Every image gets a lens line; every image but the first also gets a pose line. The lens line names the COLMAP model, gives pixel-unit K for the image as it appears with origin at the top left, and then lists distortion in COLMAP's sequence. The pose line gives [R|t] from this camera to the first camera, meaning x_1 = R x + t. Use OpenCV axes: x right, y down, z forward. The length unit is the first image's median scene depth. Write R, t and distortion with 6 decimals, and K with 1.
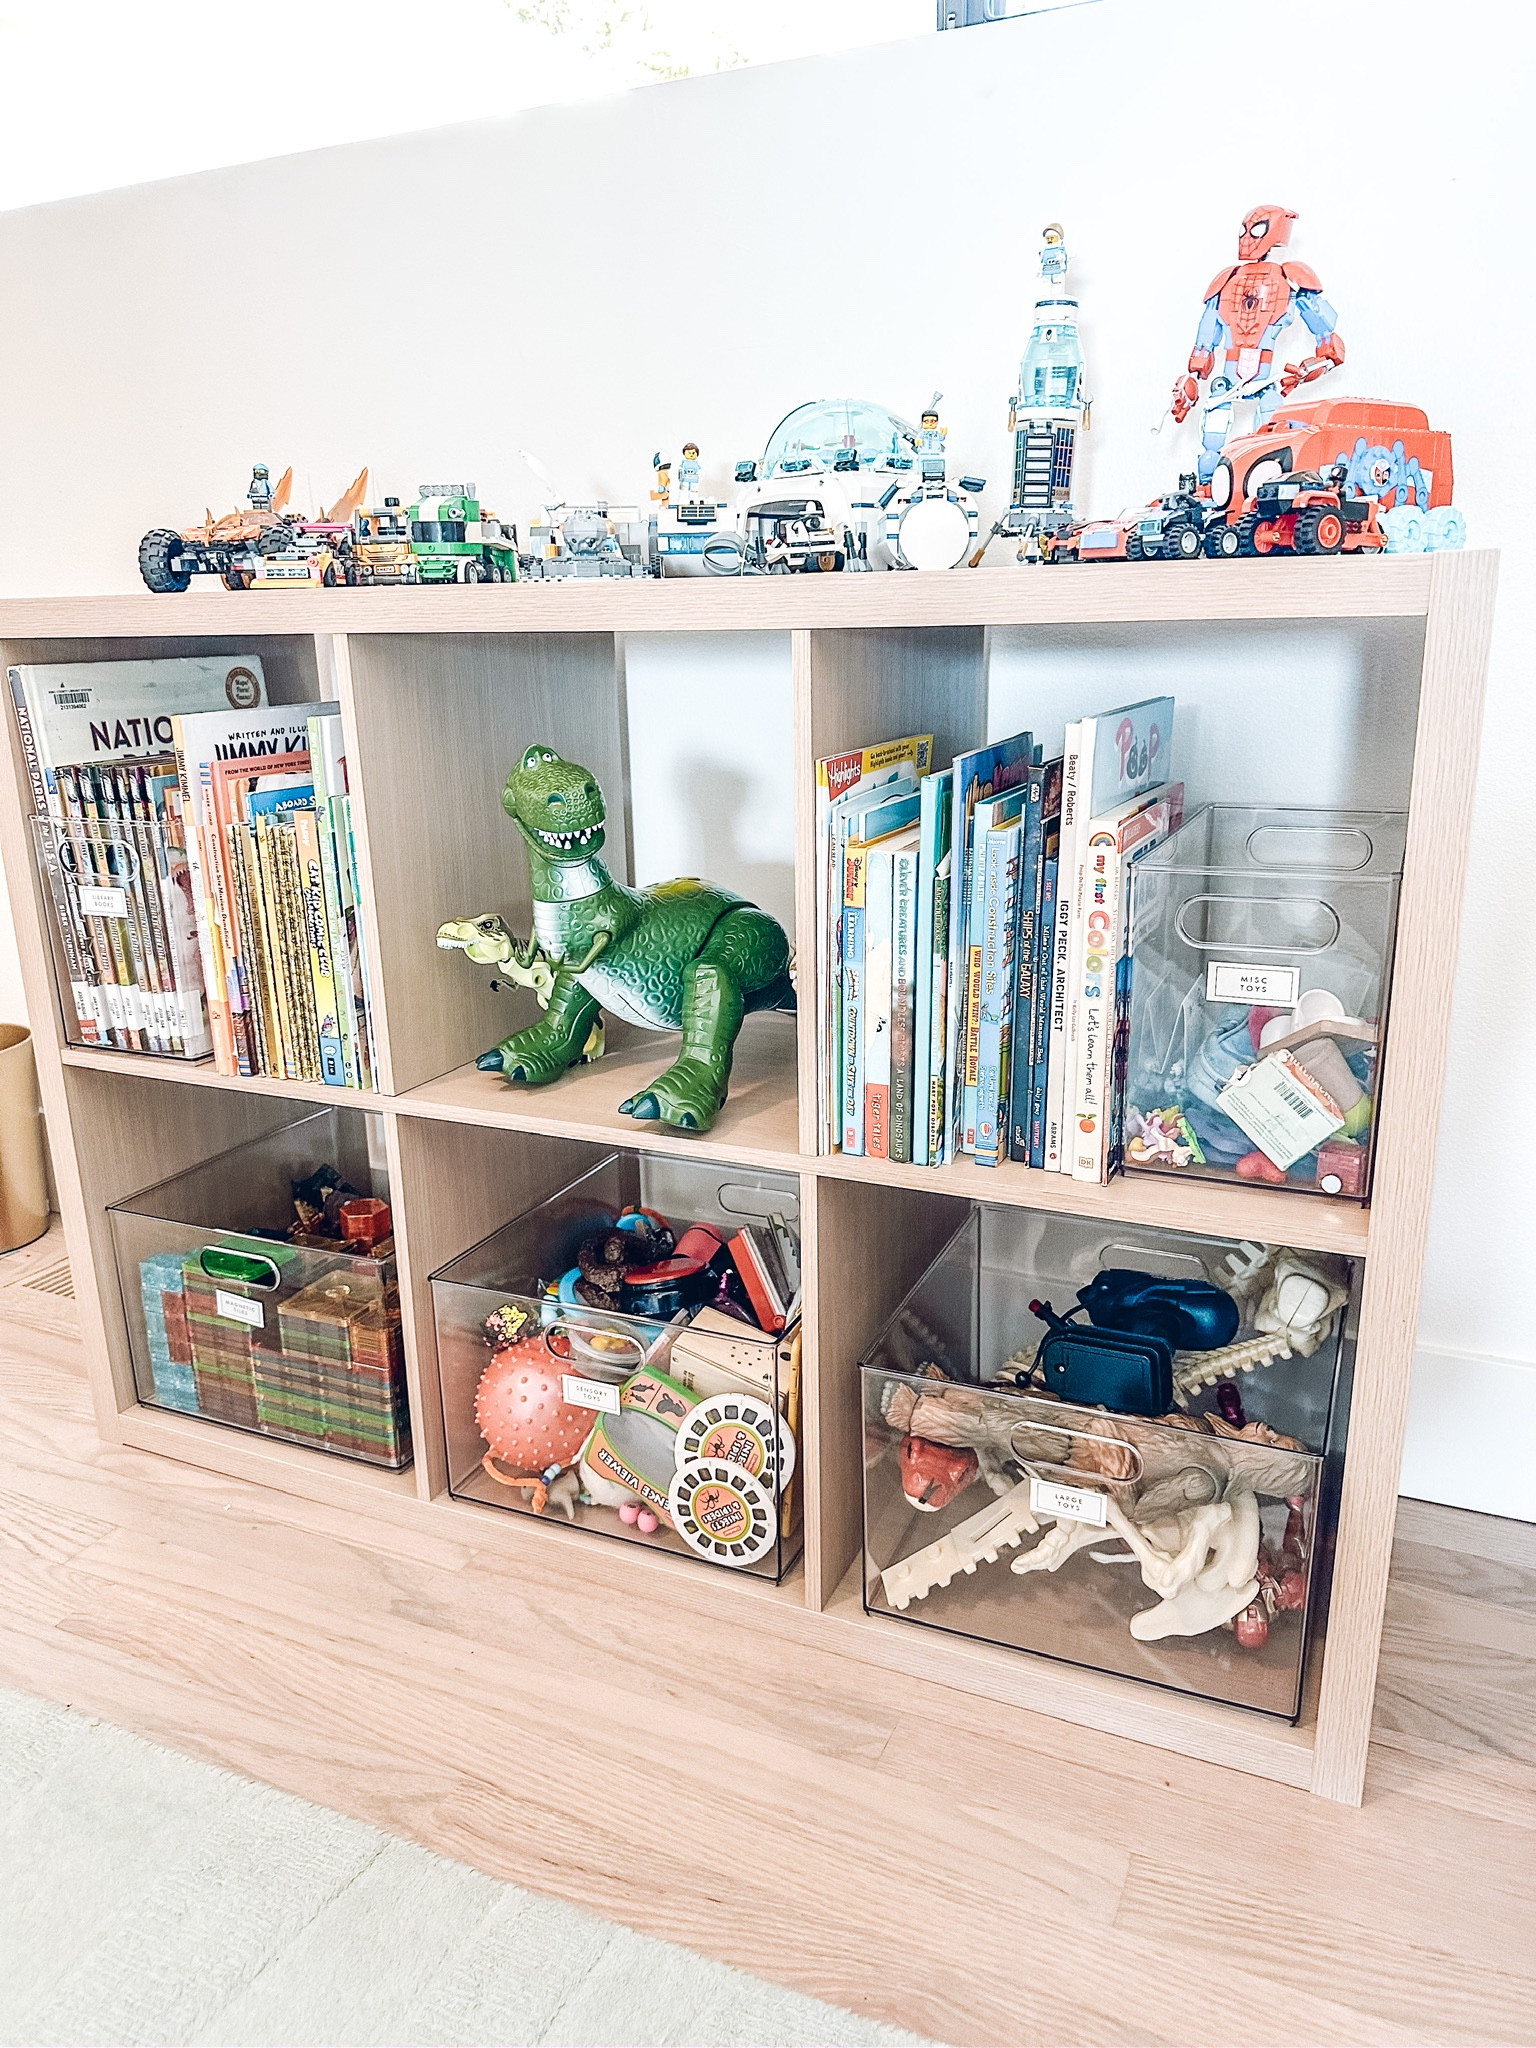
lens RADIAL K [[1432.0, 0, 768.0], [0, 1432.0, 1024.0], [0, 0, 1]] dist [0.004201, 0.000921]
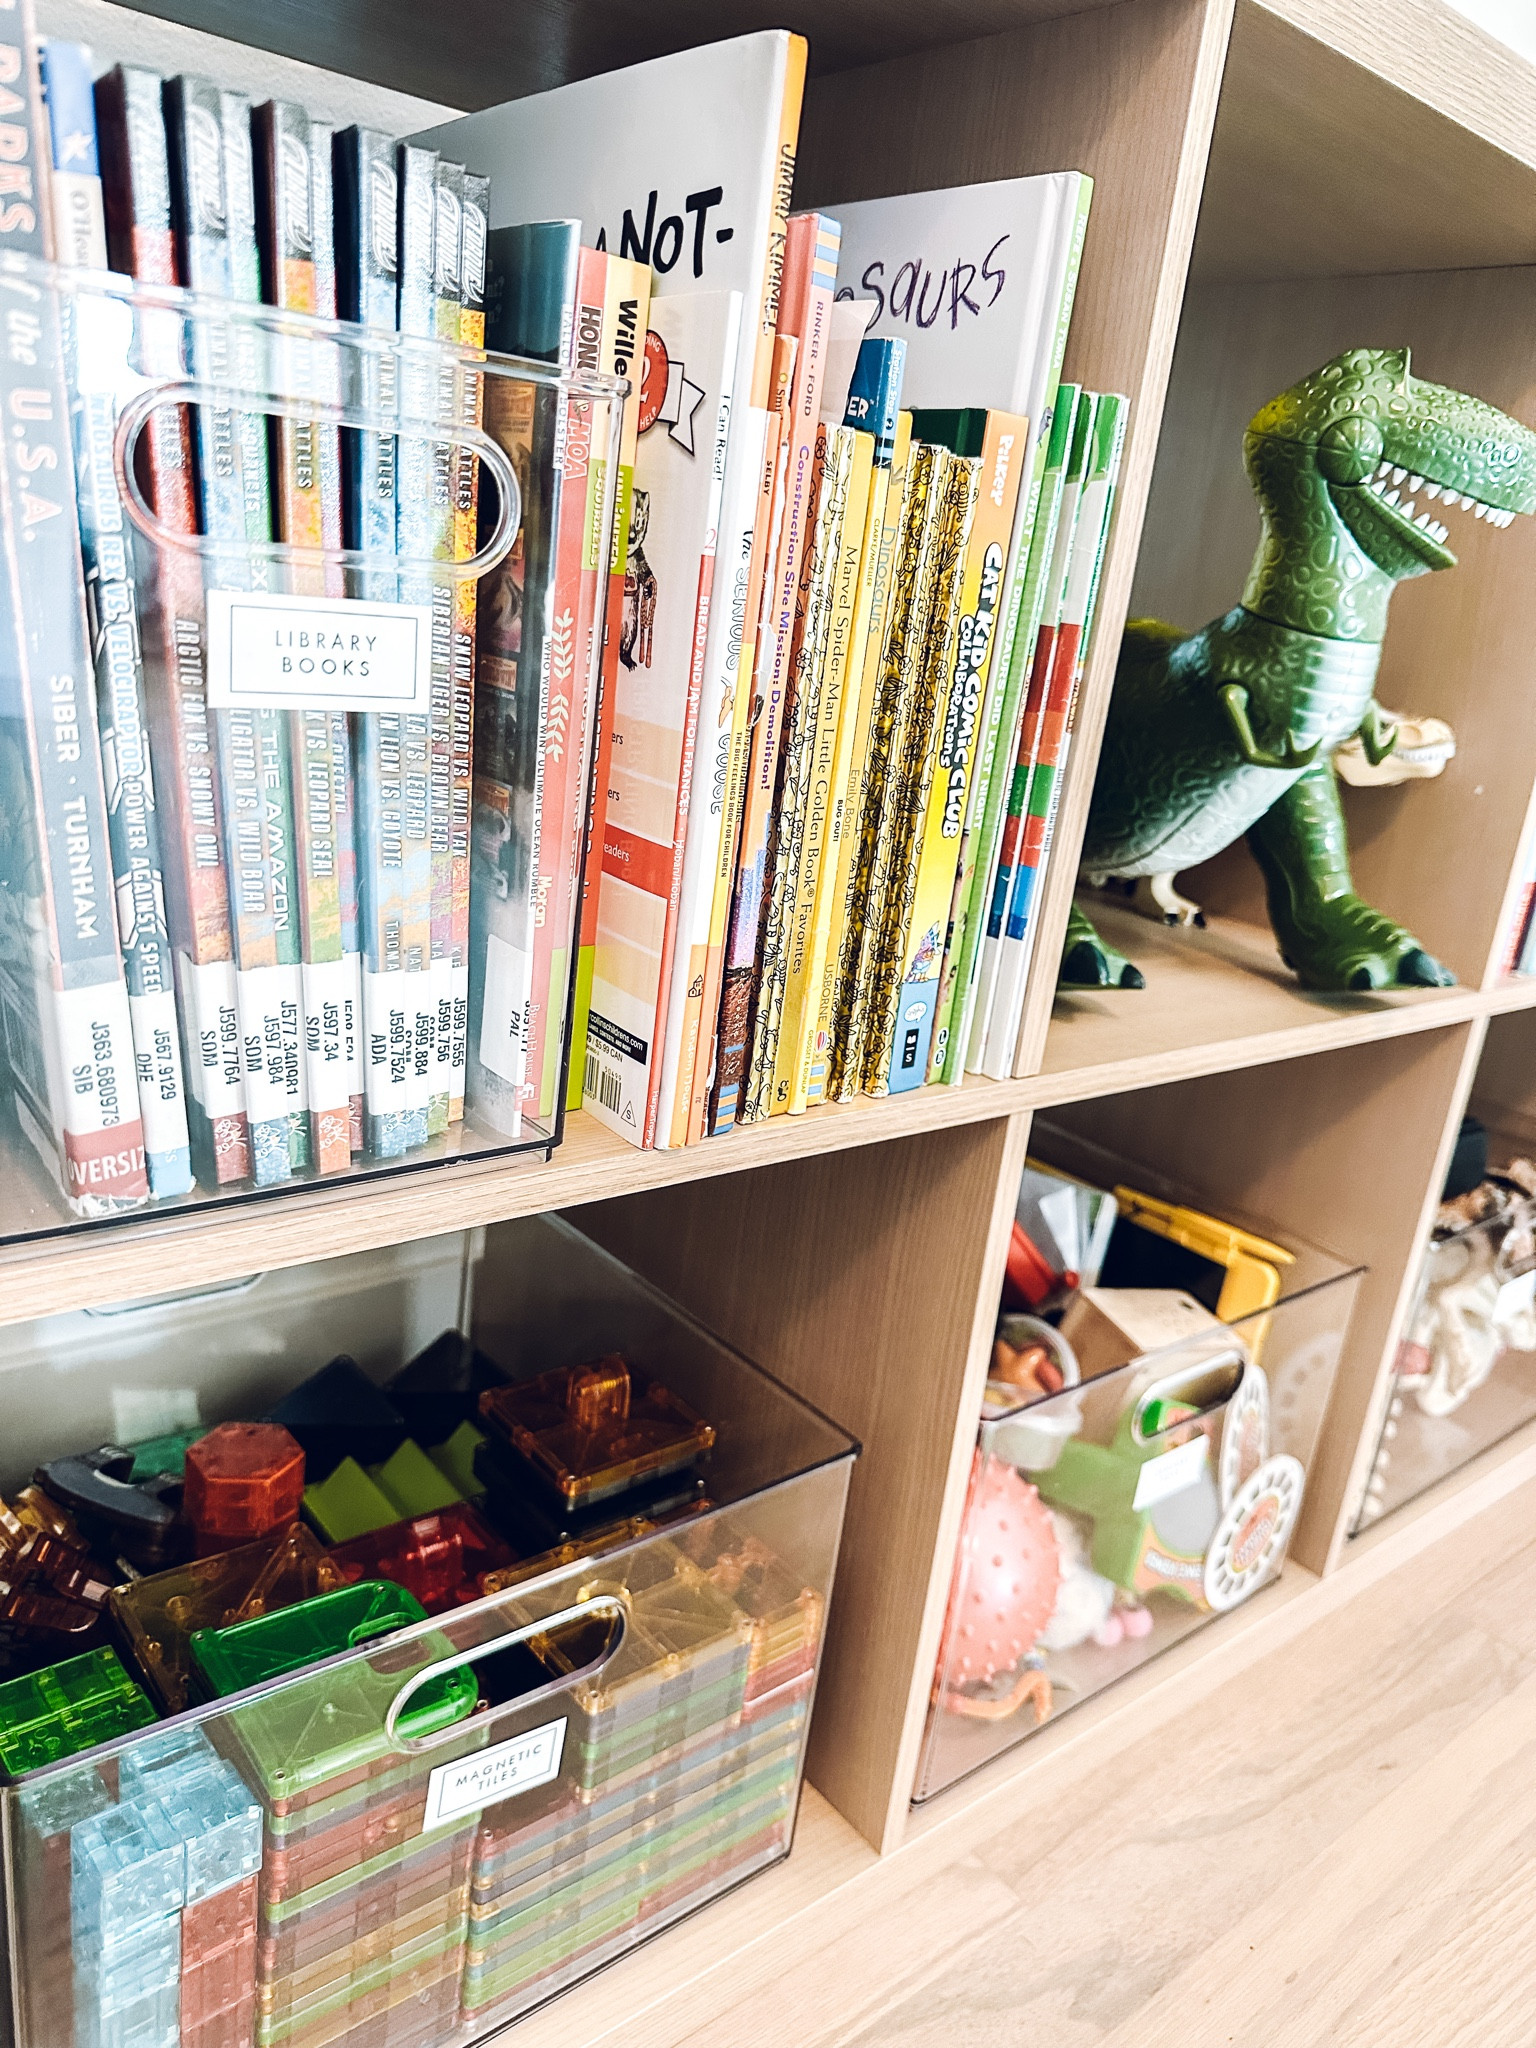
lens RADIAL K [[1477.4, 0, 768.0], [0, 1477.4, 1024.0], [0, 0, 1]] dist [-0.006660, -0.003519]
pose [[0.439884, -0.195109, 0.876604, -0.670087], [0.124529, 0.979936, 0.155619, -0.048704], [-0.889379, 0.040709, 0.455355, 0.789280]]
